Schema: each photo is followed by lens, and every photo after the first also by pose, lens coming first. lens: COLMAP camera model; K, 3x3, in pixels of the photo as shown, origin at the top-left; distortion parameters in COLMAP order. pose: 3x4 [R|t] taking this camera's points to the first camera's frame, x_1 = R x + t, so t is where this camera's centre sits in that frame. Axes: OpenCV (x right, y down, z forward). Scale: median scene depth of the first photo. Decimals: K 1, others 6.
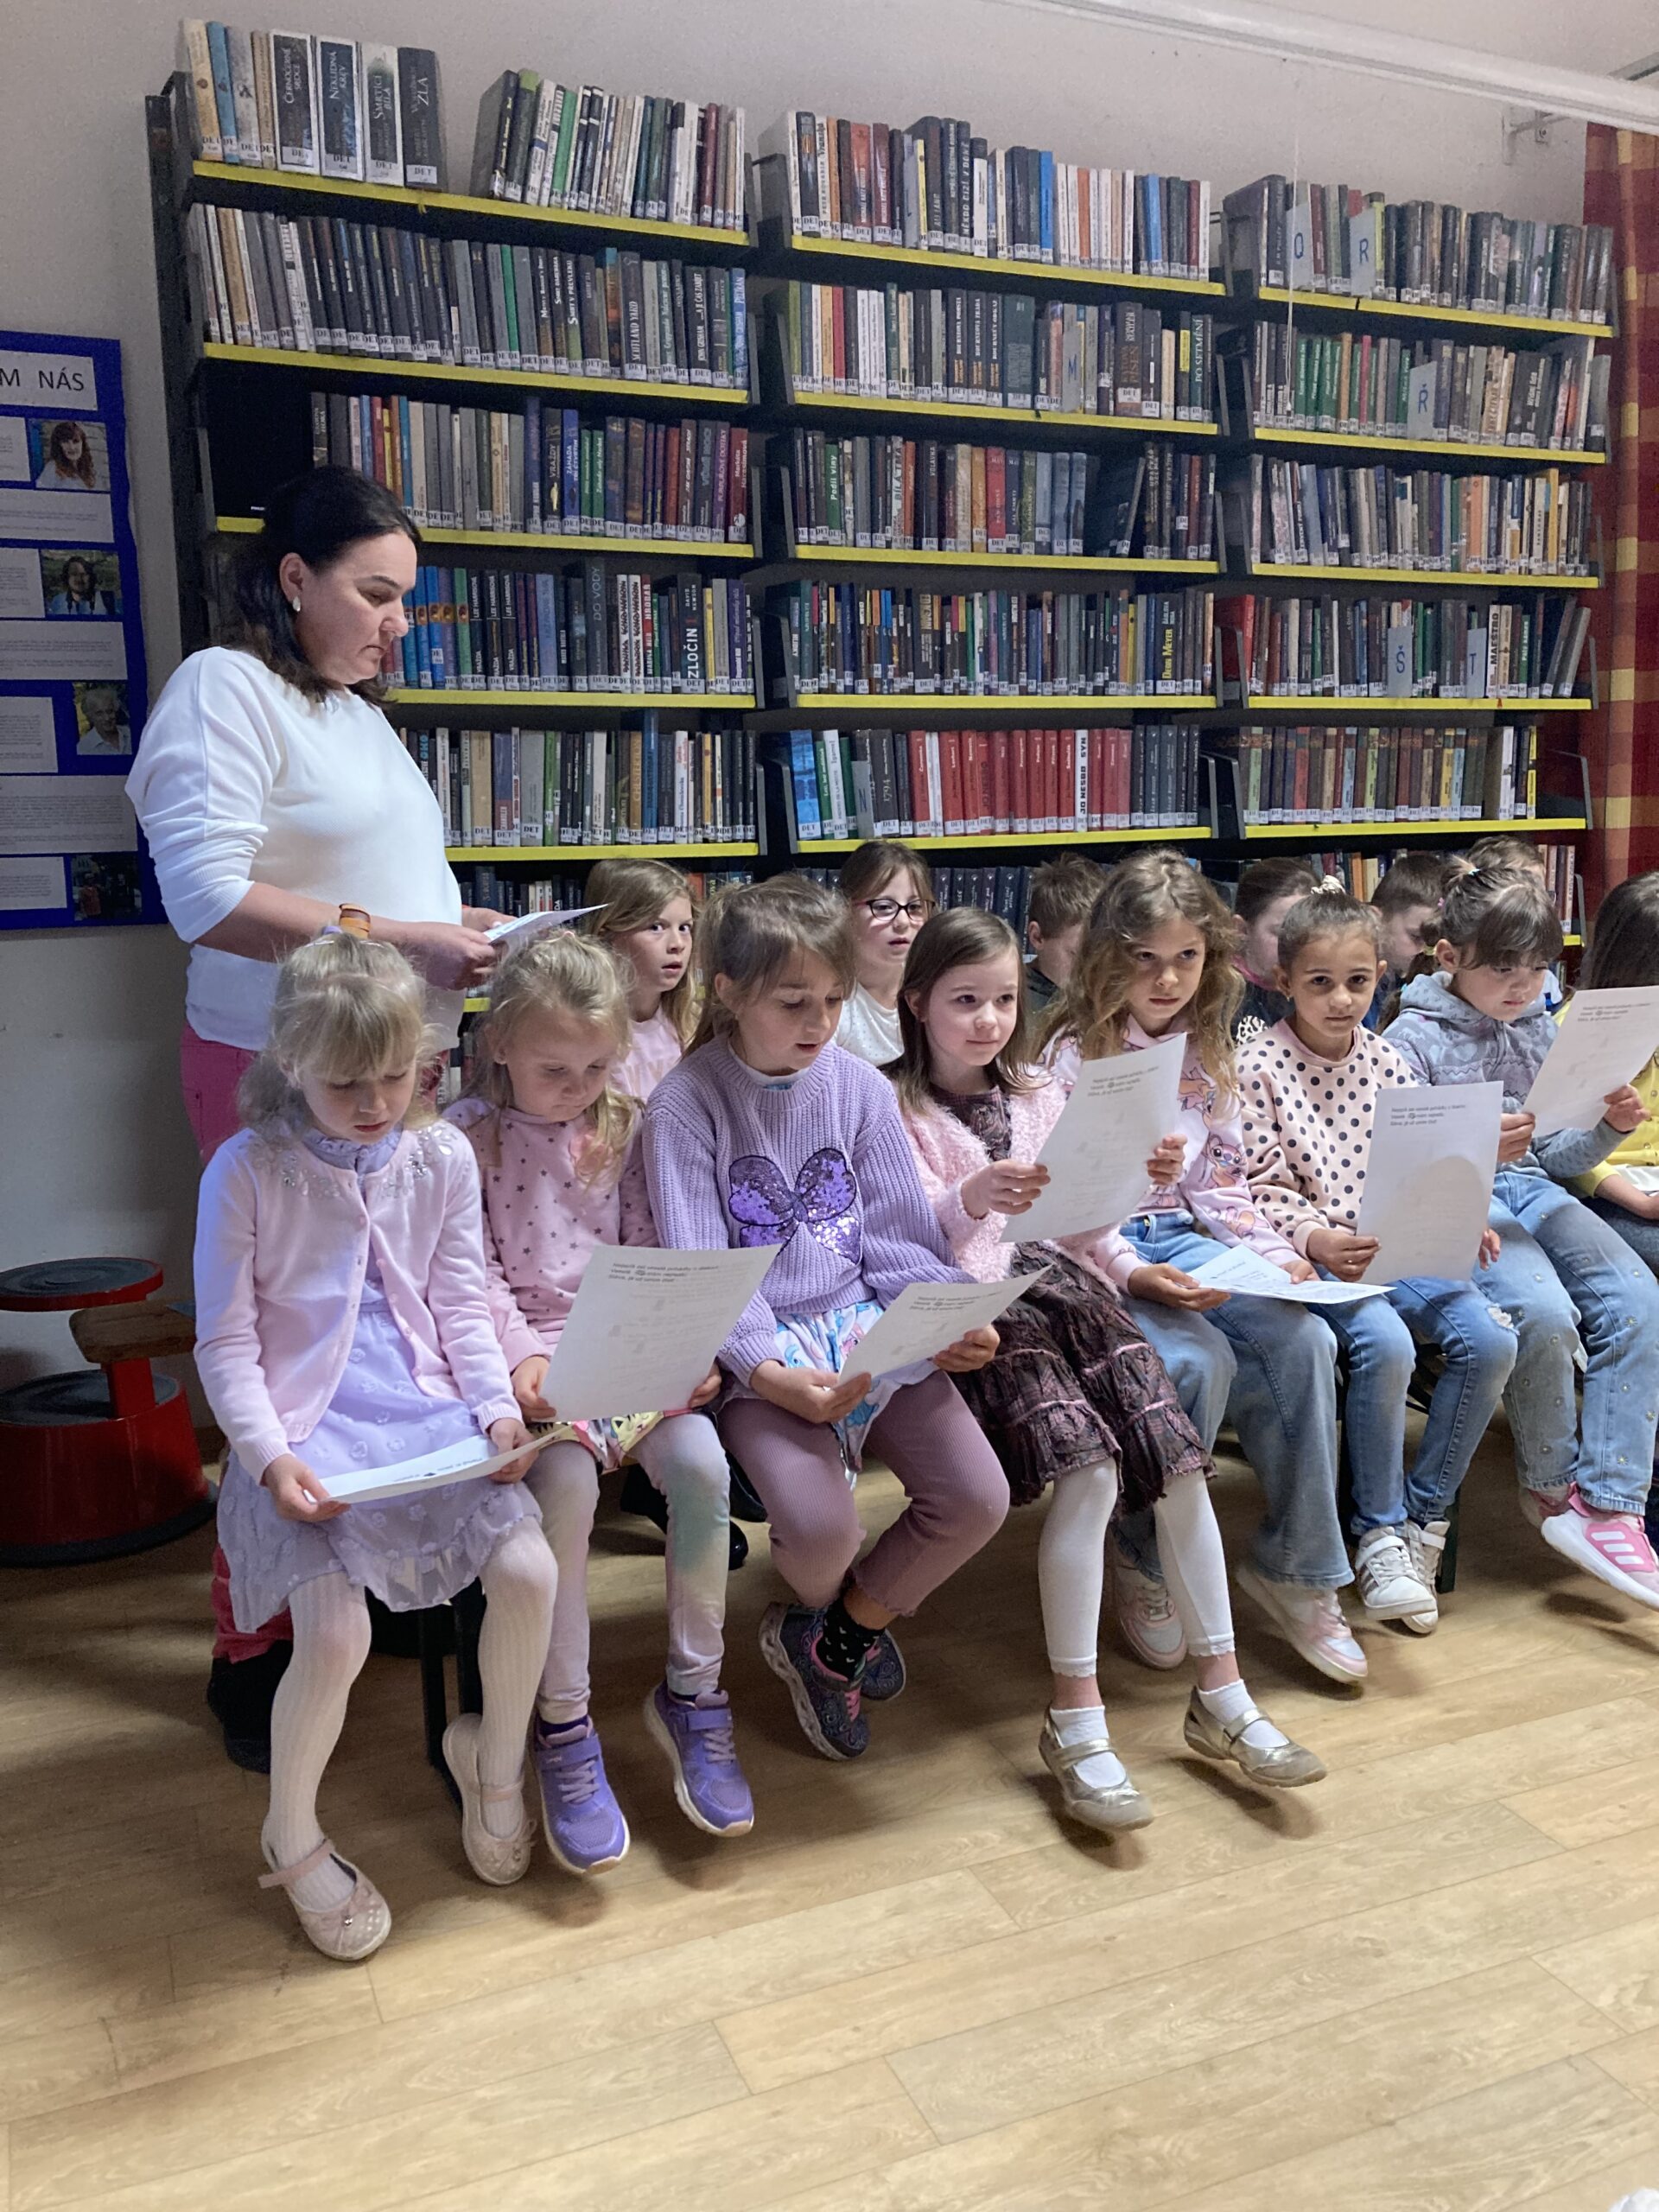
lens RADIAL K [[1778.3, 0, 821.5], [0, 1778.3, 1082.7], [0, 0, 1]] dist [0.018492, -0.010764]
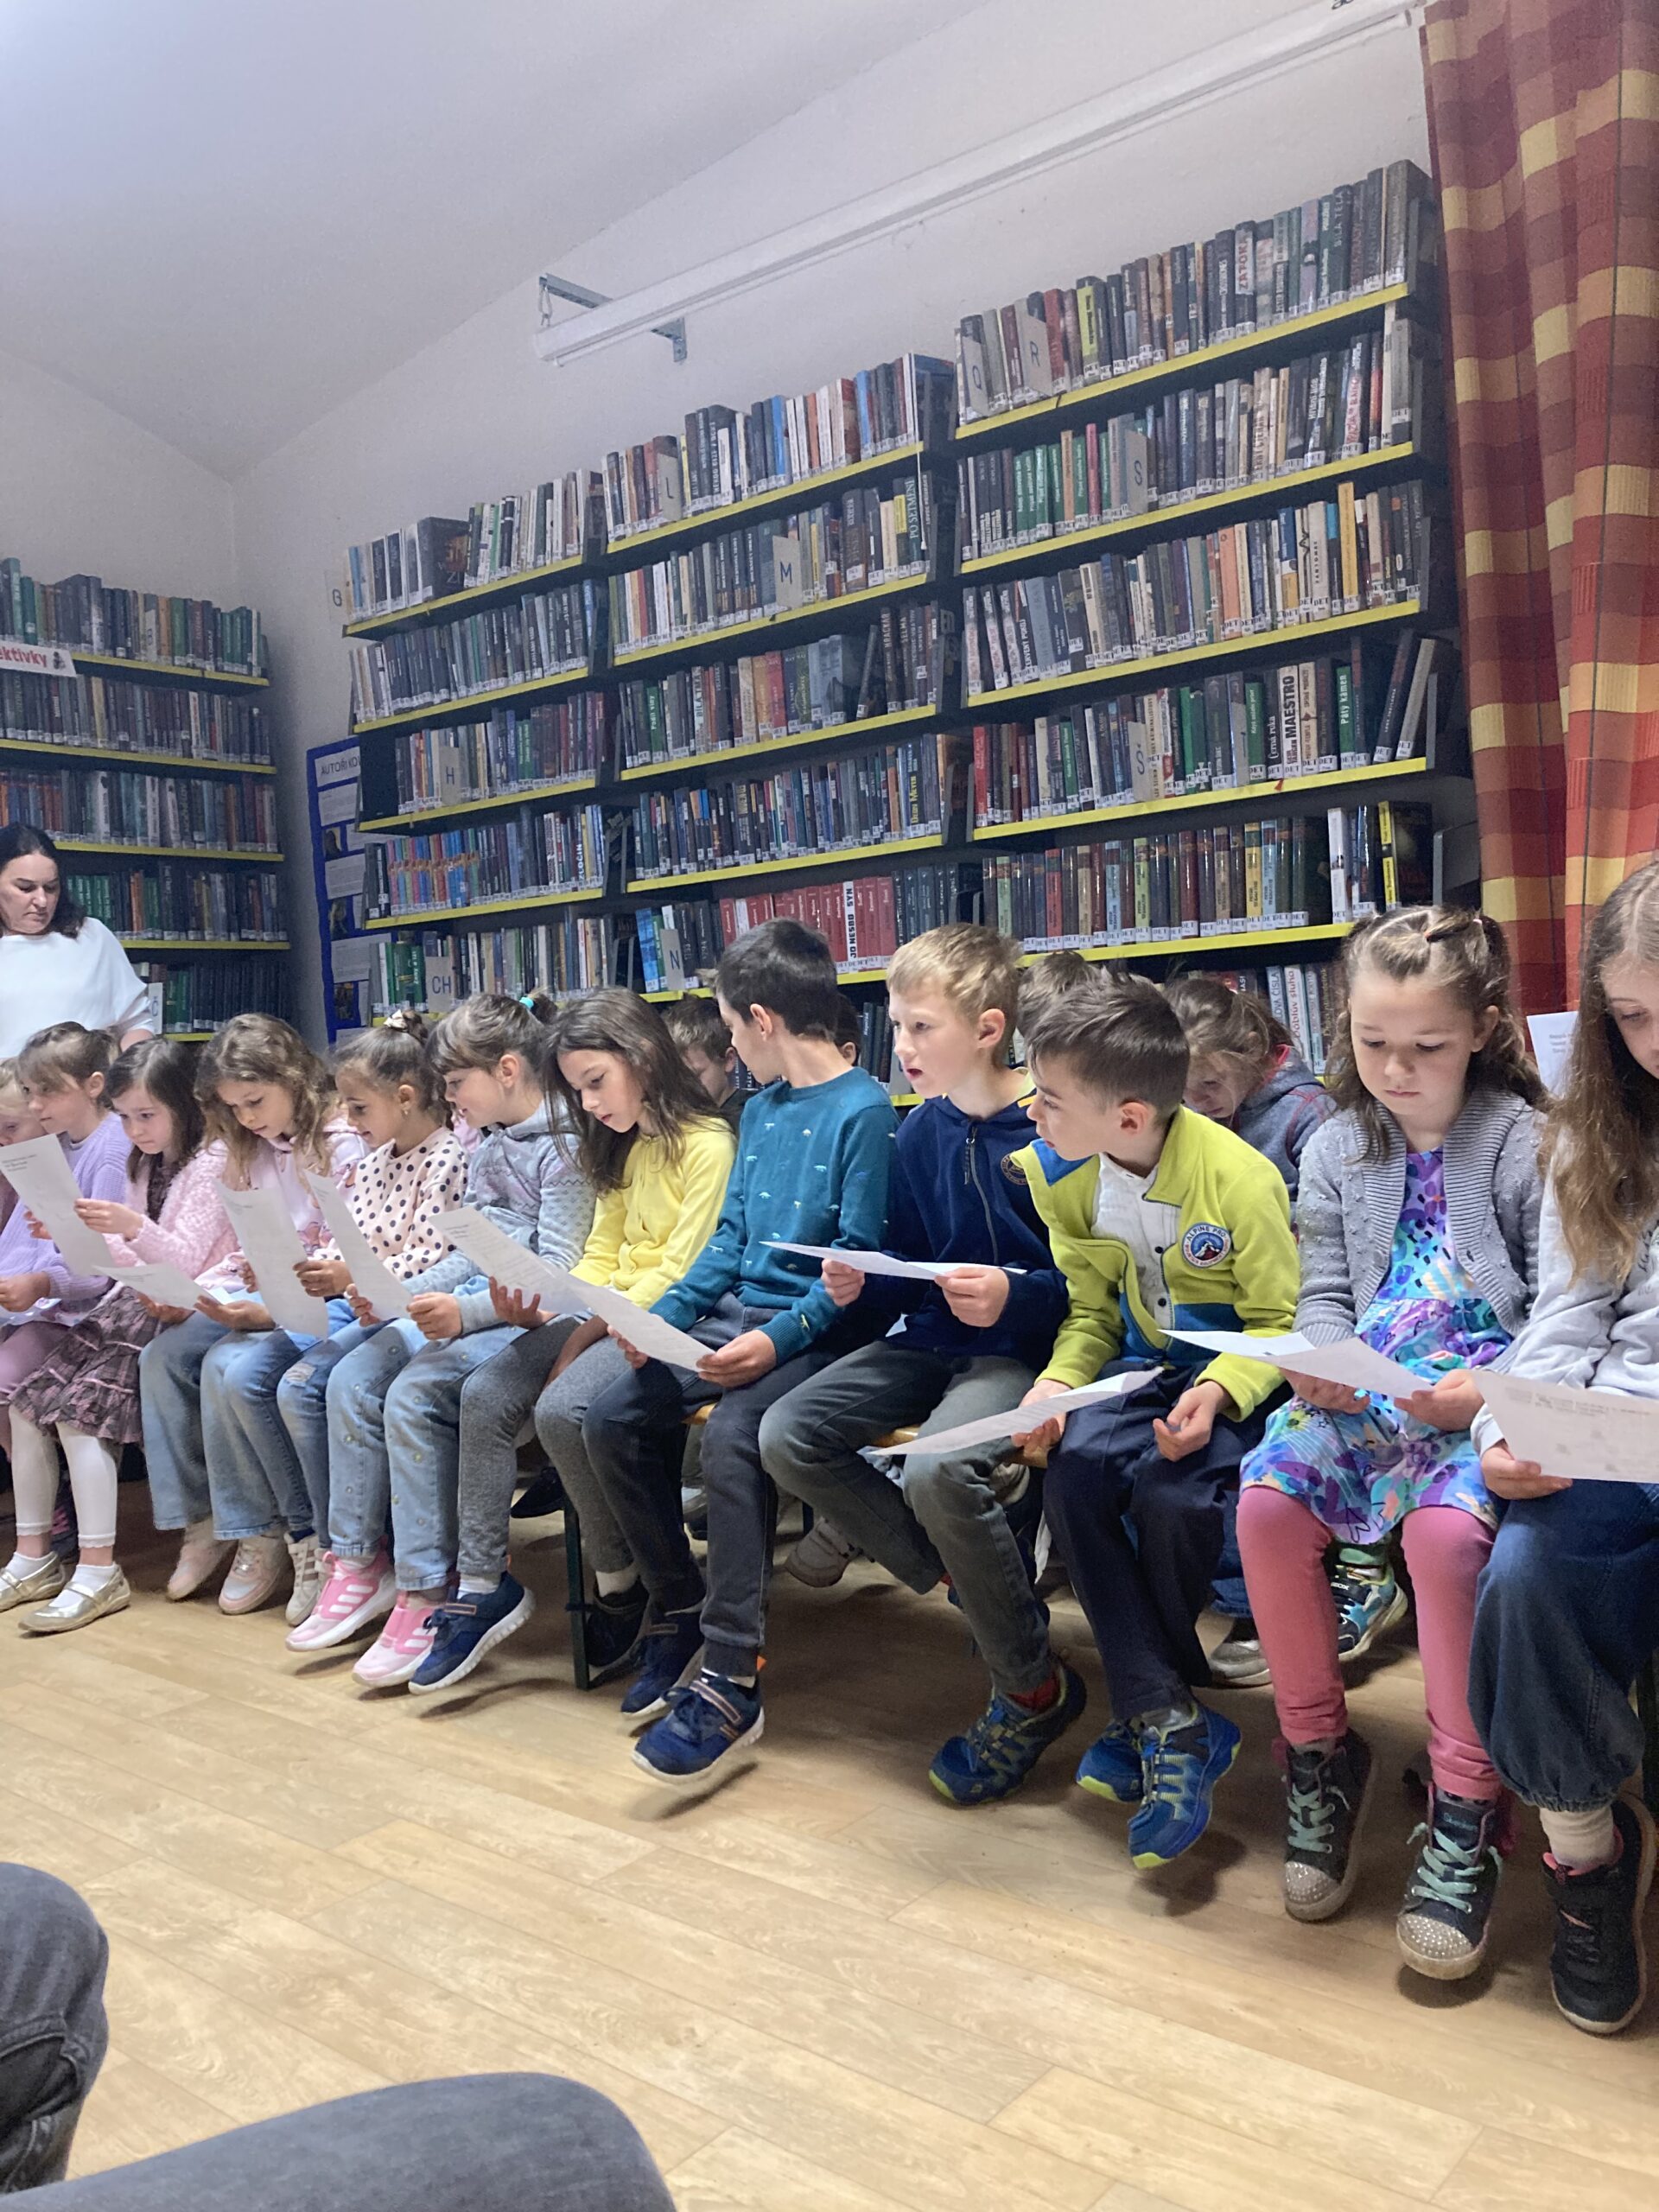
lens RADIAL K [[1778.3, 0, 823.5], [0, 1778.3, 1098.3], [0, 0, 1]] dist [0.018492, -0.010764]
pose [[0.469628, 0.006055, -0.882844, 1.107466], [-0.089317, 0.995172, -0.040687, -0.022488], [0.878335, 0.097961, 0.467901, 0.504049]]
